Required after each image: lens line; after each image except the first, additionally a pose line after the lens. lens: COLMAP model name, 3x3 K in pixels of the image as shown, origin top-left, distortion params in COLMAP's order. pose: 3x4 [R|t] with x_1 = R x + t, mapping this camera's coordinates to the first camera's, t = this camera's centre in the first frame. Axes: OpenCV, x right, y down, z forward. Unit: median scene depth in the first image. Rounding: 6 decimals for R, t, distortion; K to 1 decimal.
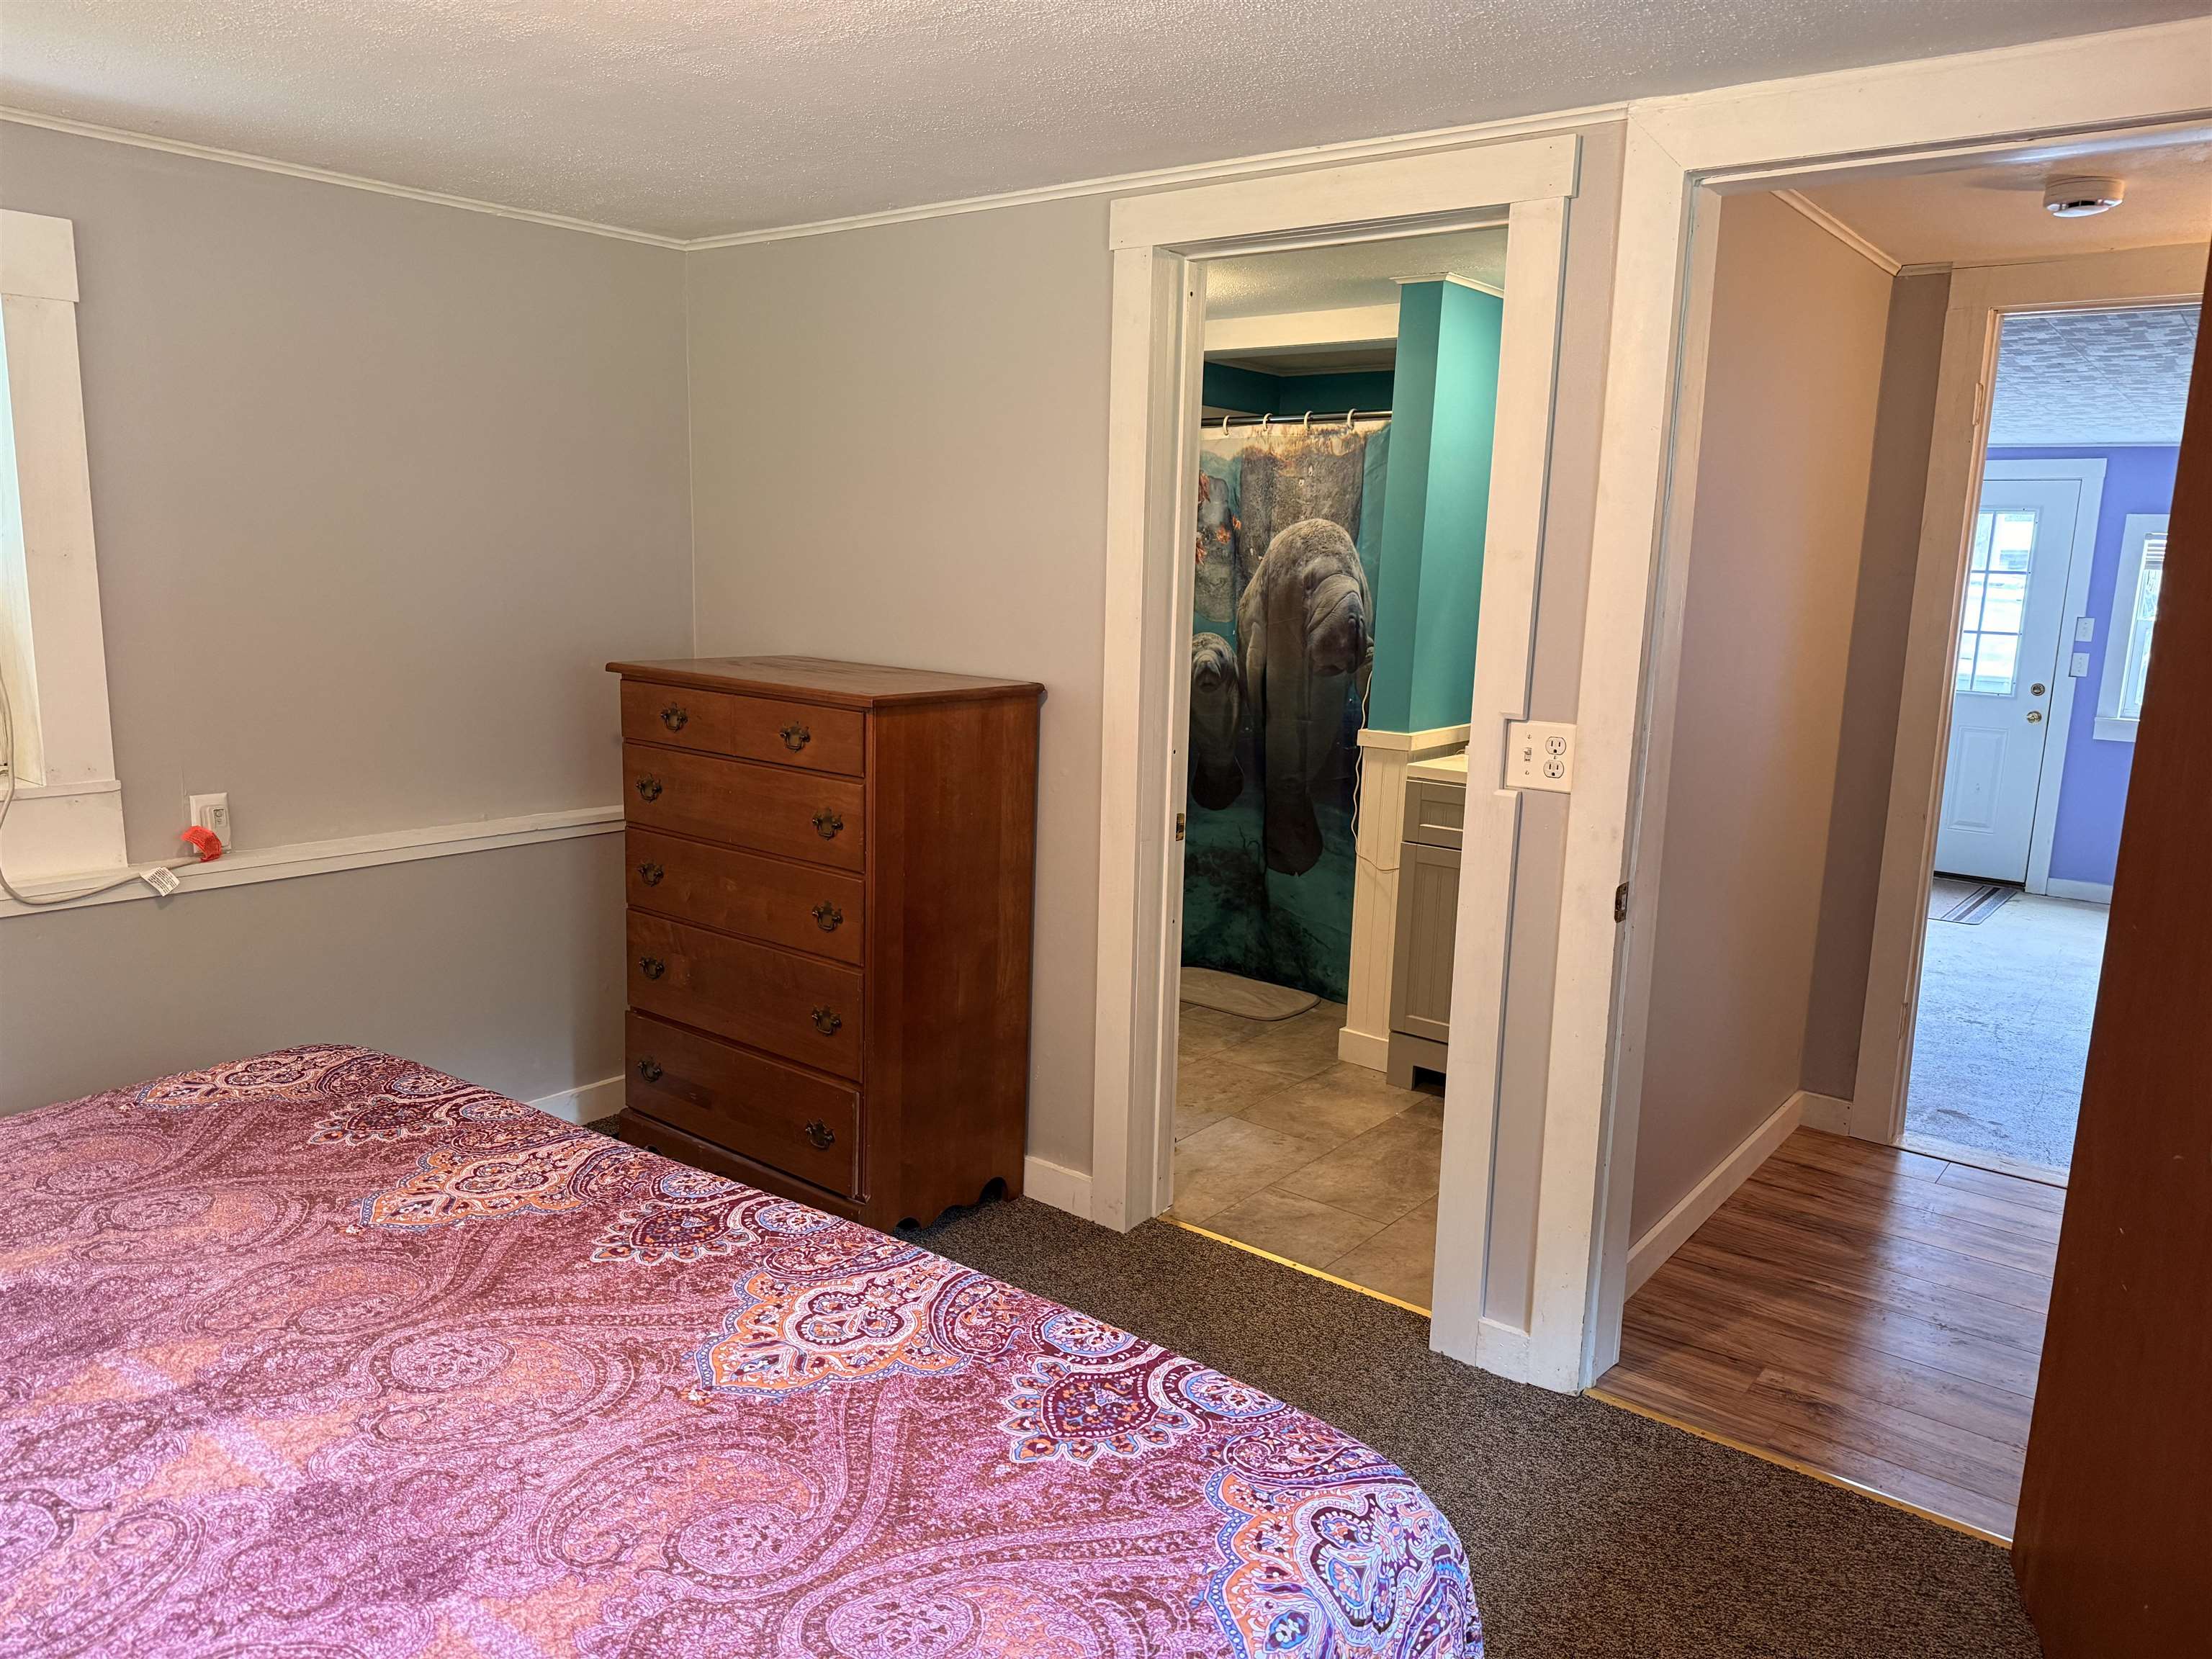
lens RADIAL K [[1574.6, 0, 1044.9], [0, 1574.6, 827.3], [0, 0, 1]] dist [0.093220, -0.110545]
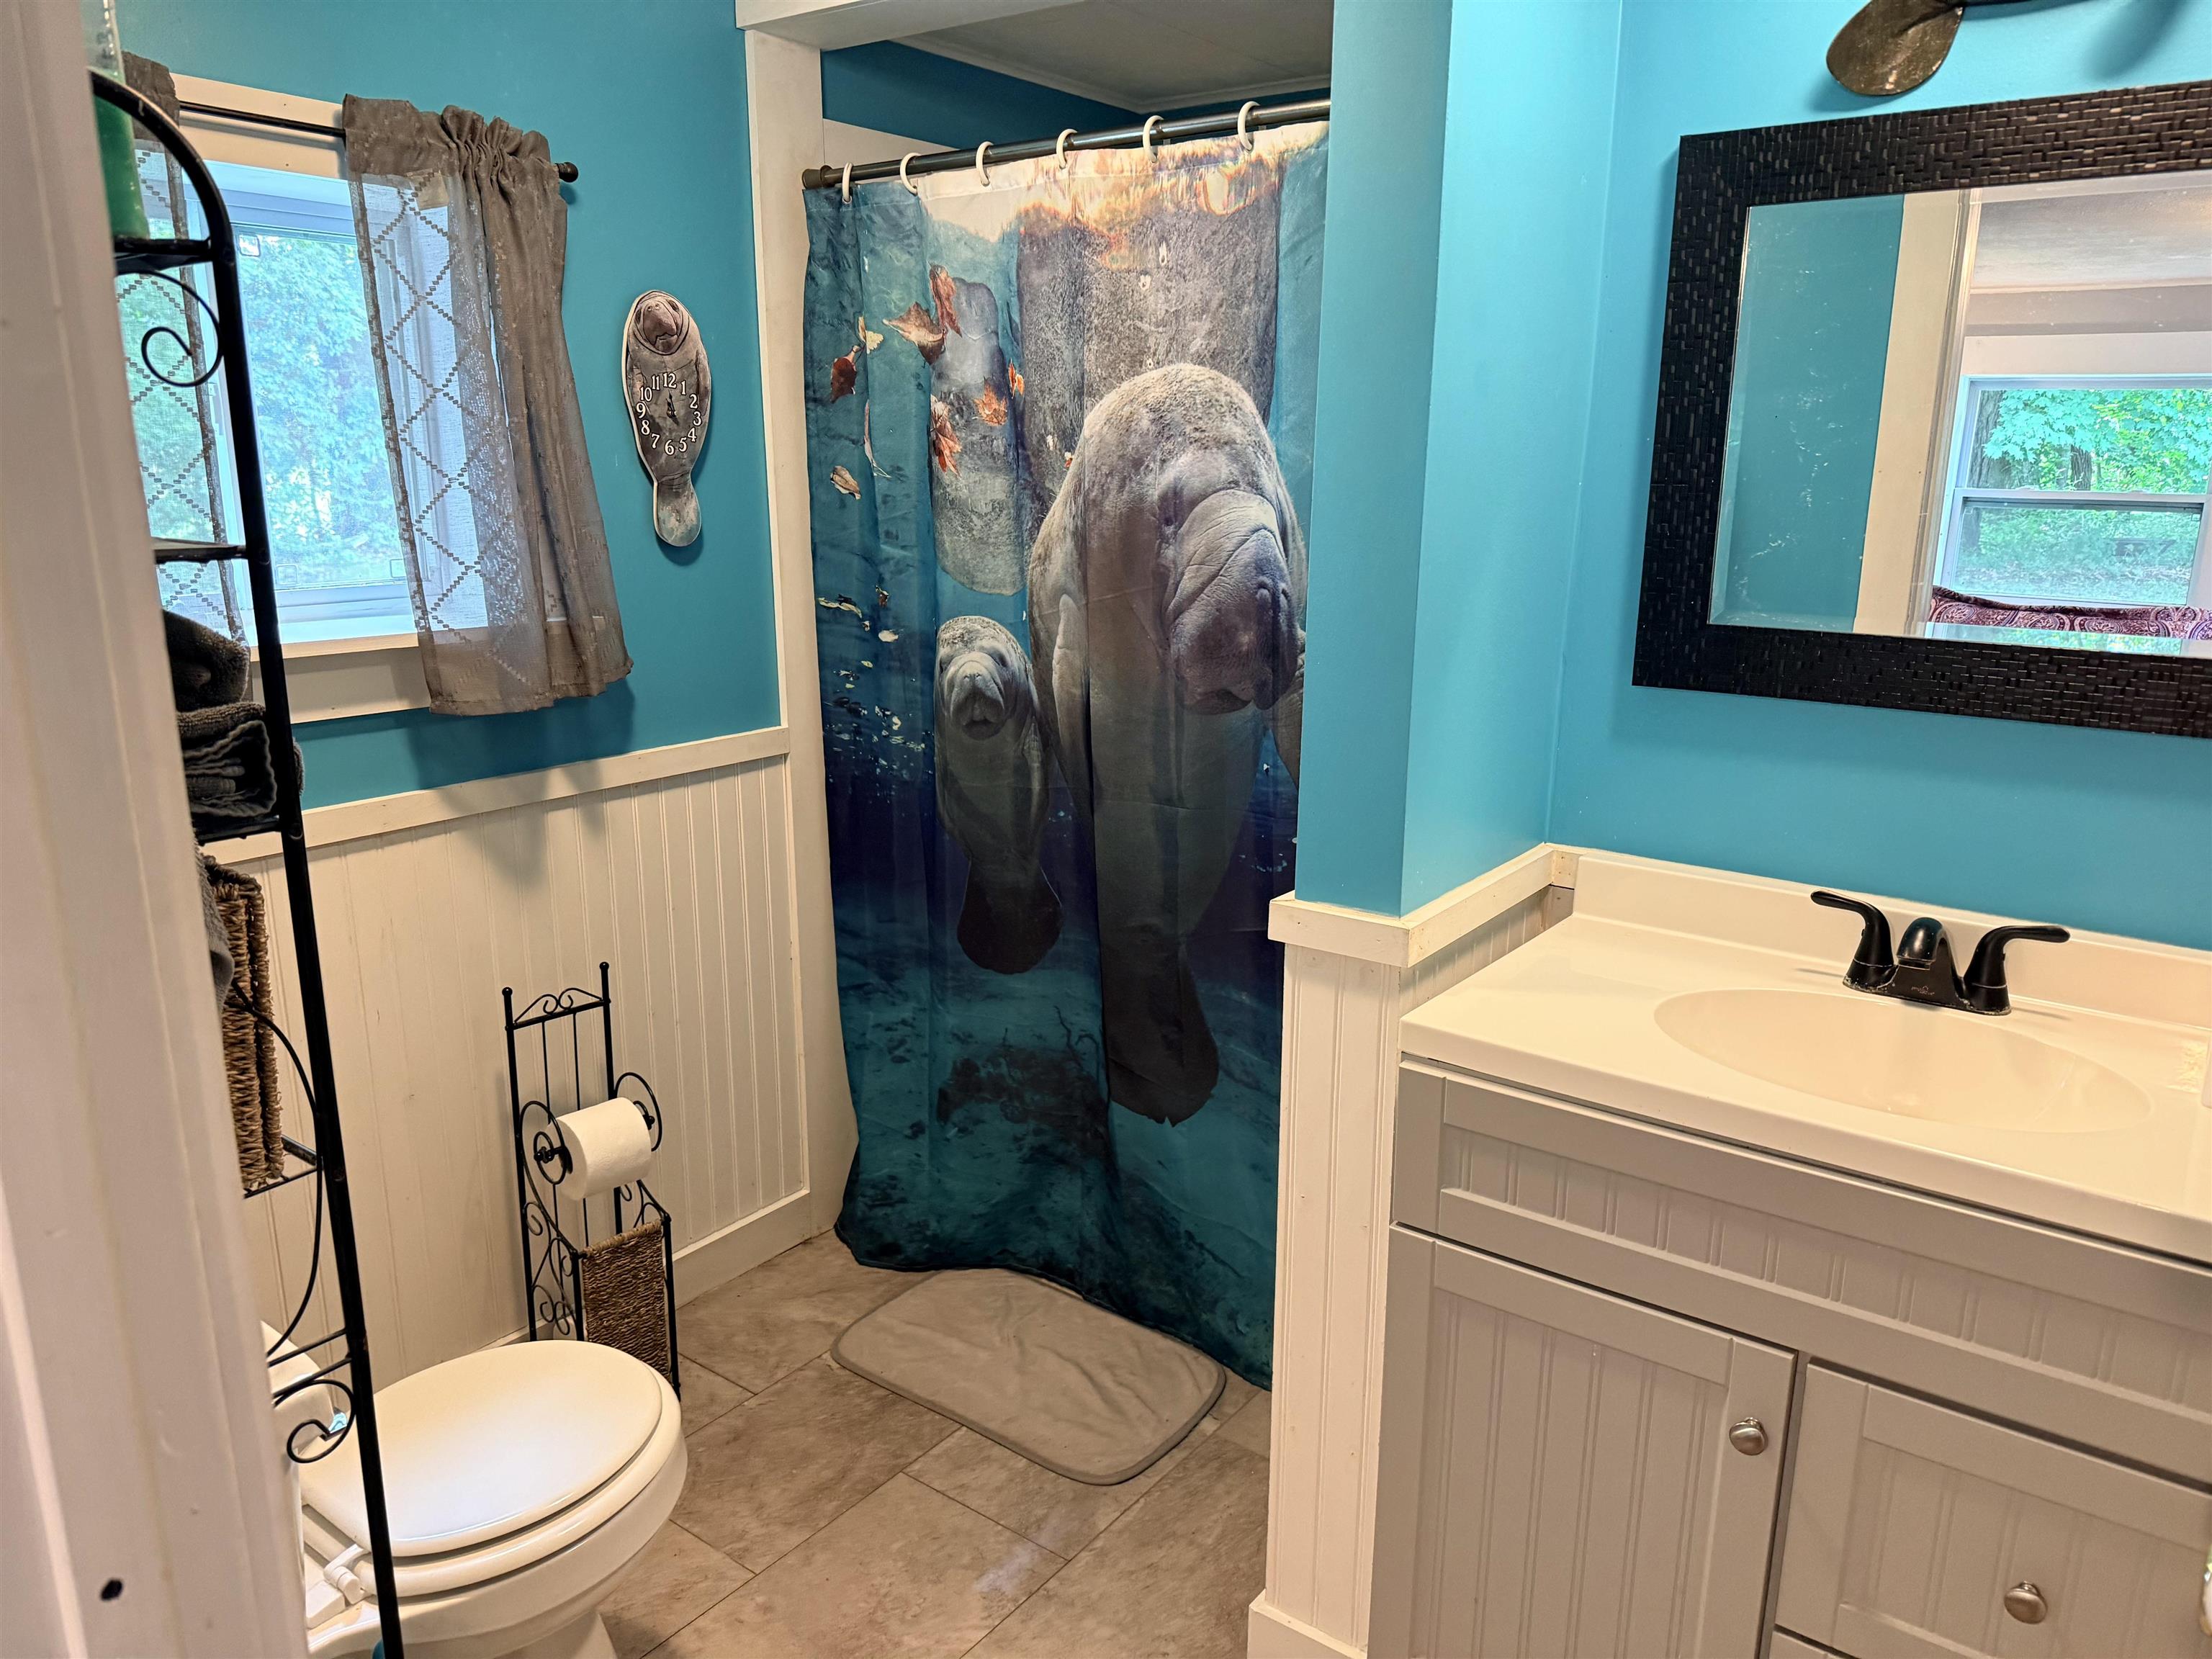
lens RADIAL K [[1564.1, 0, 1100.3], [0, 1564.1, 823.6], [0, 0, 1]] dist [0.098157, -0.150837]
pose [[0.998071, -0.033850, 0.052046, 0.120142], [0.030864, 0.997889, 0.057138, -0.090468], [-0.053870, -0.055422, 0.997009, 0.543855]]
